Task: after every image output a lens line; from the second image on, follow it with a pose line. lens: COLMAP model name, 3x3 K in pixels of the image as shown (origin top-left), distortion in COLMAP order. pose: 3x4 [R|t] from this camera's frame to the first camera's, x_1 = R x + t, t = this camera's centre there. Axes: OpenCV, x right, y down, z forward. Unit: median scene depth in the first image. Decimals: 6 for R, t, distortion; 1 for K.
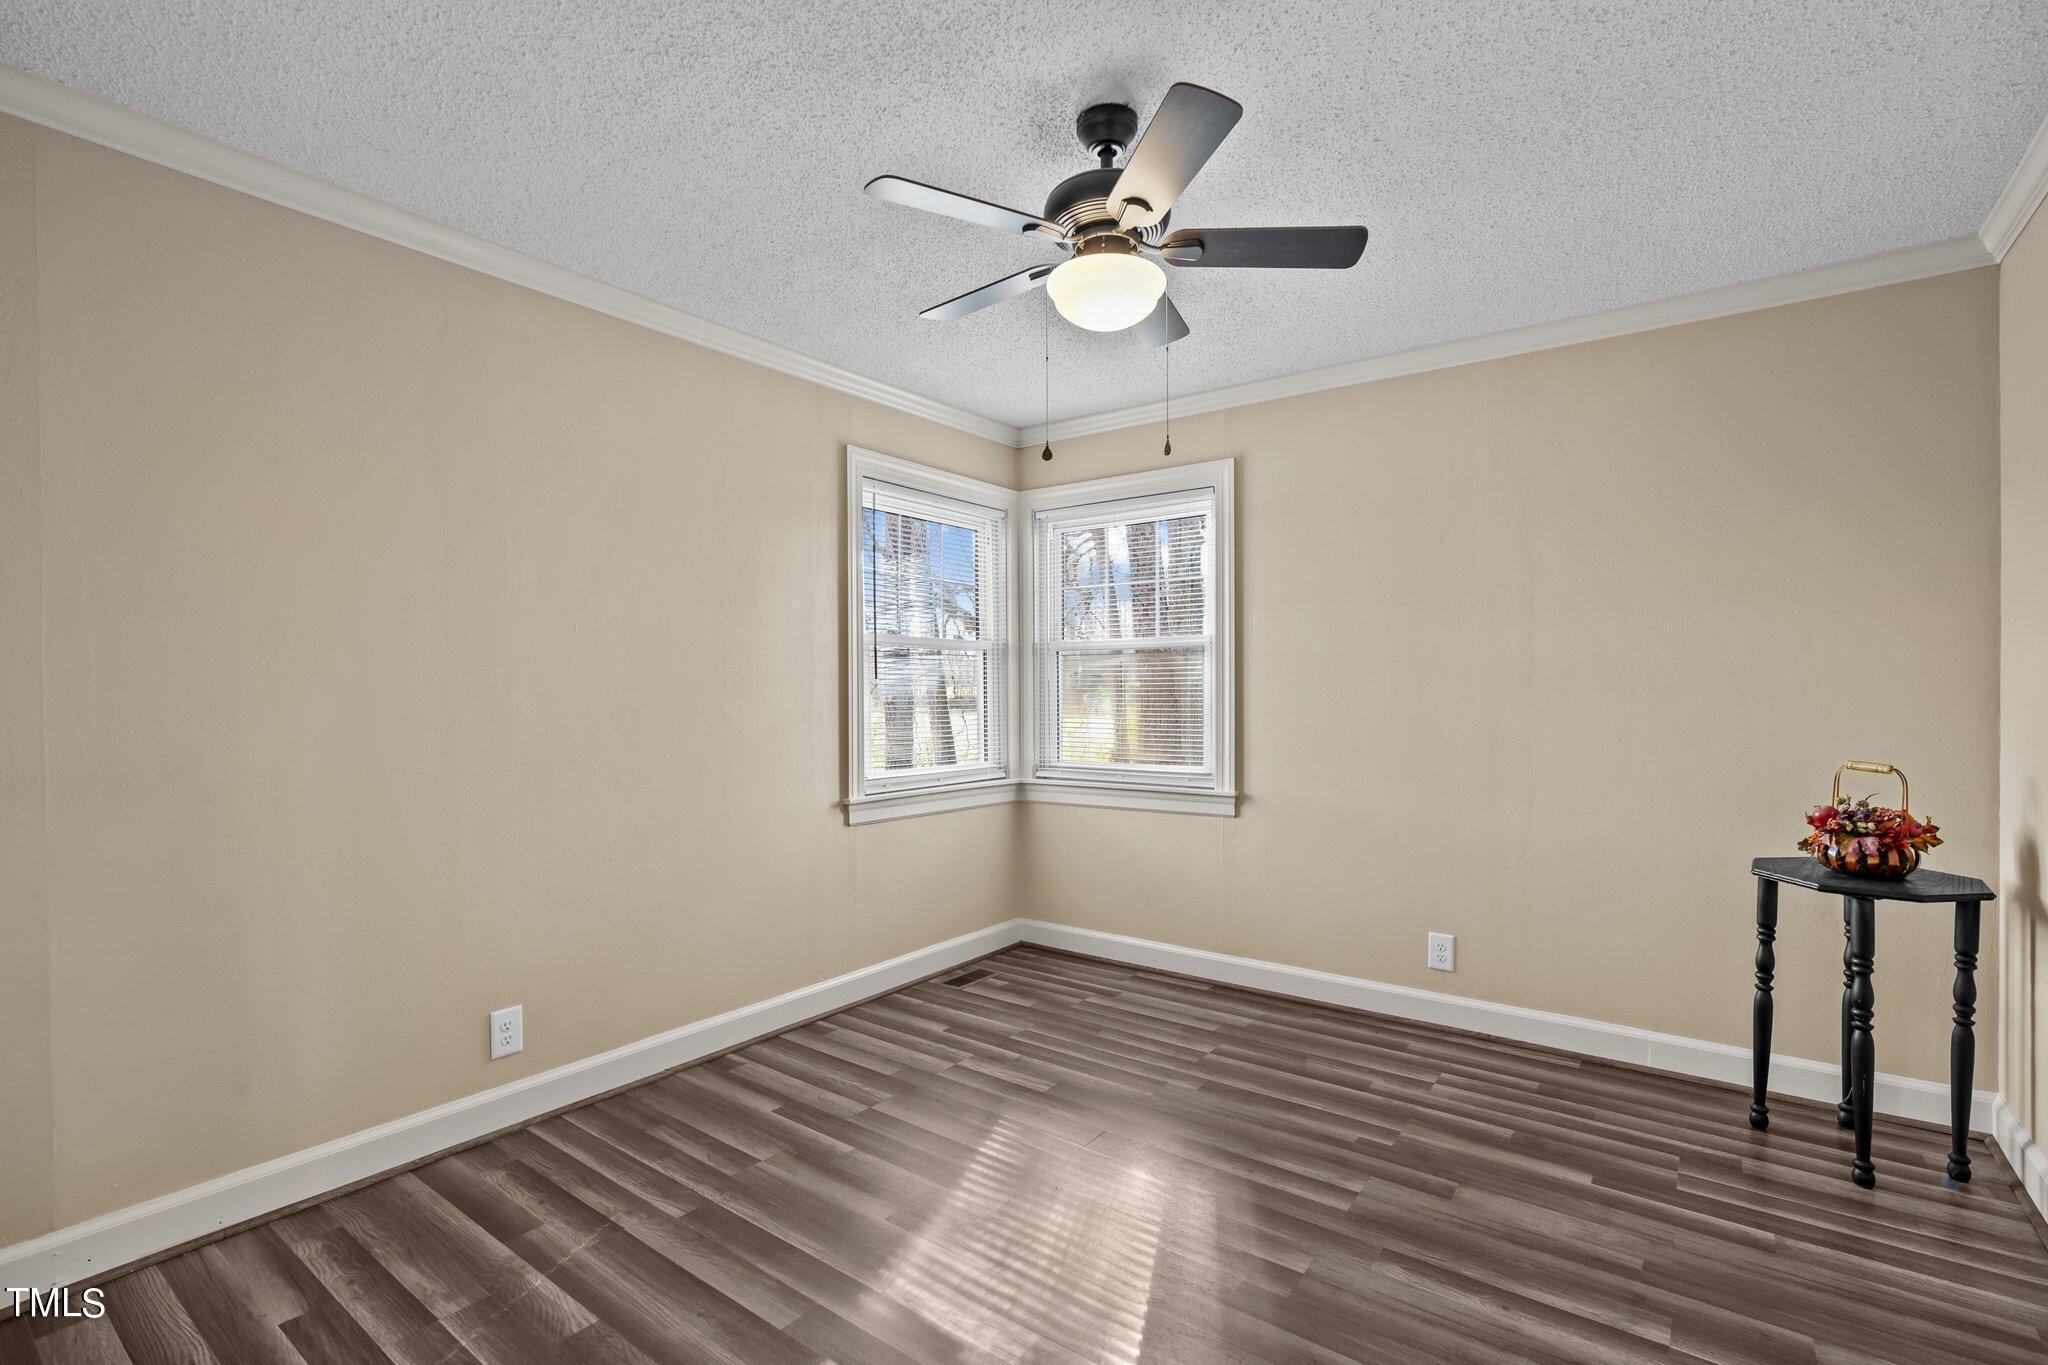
lens RADIAL K [[940.8, 0, 1022.6], [0, 940.8, 696.4], [0, 0, 1]] dist [-0.000017, 0.000633]
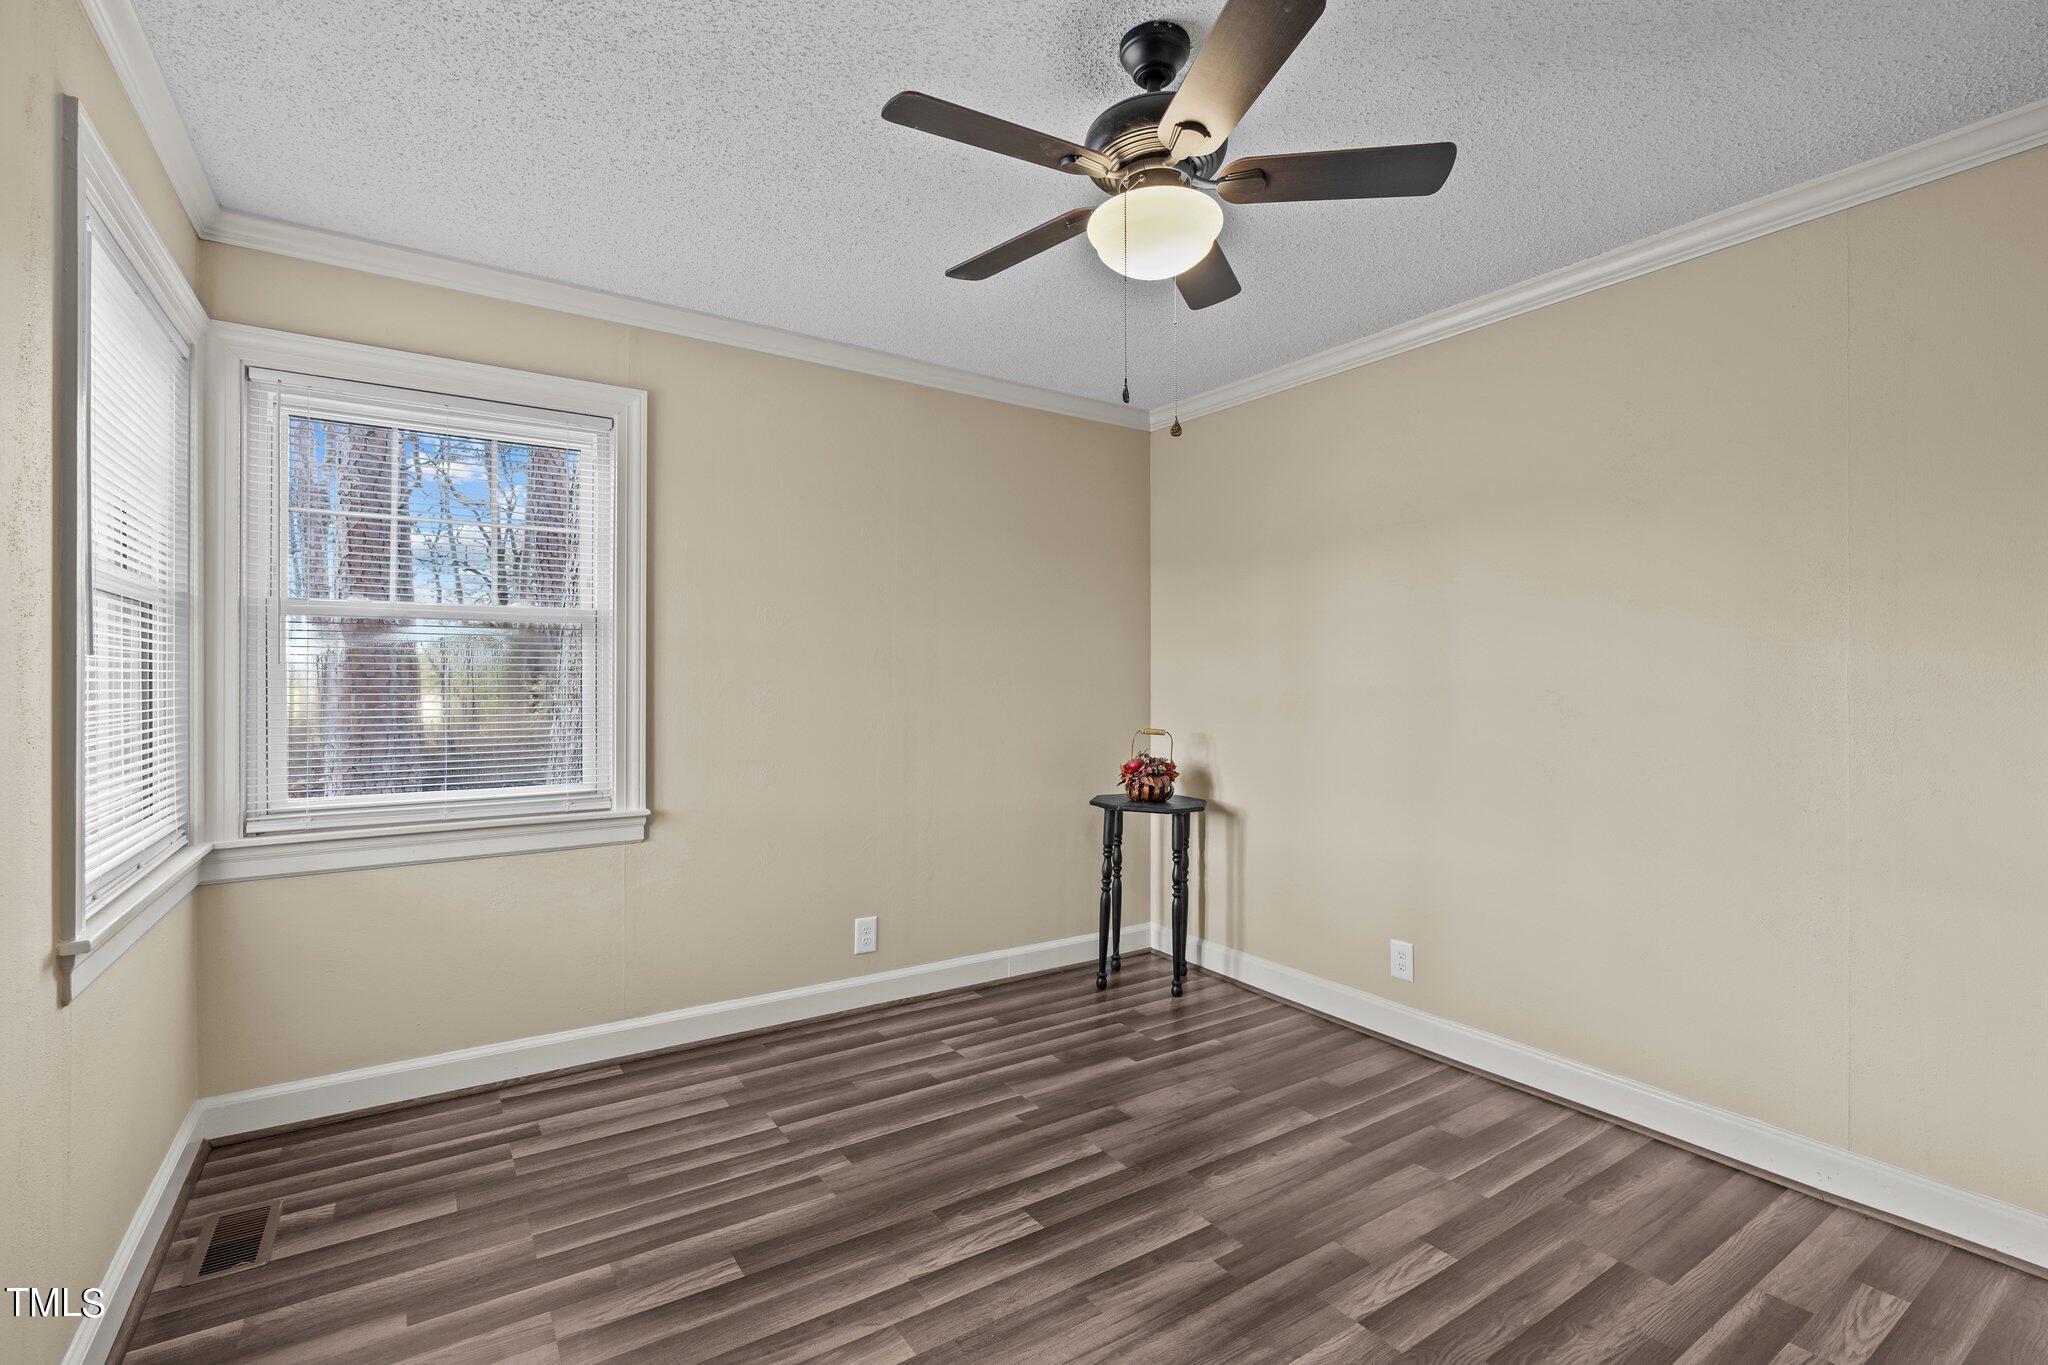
lens RADIAL K [[916.5, 0, 1025.4], [0, 916.5, 675.5], [0, 0, 1]] dist [-0.002197, 0.000567]
pose [[0.342716, 0.010117, 0.939384, -0.464319], [0.004600, 0.999912, -0.012447, -0.001280], [-0.939428, 0.008587, 0.342640, 0.508054]]
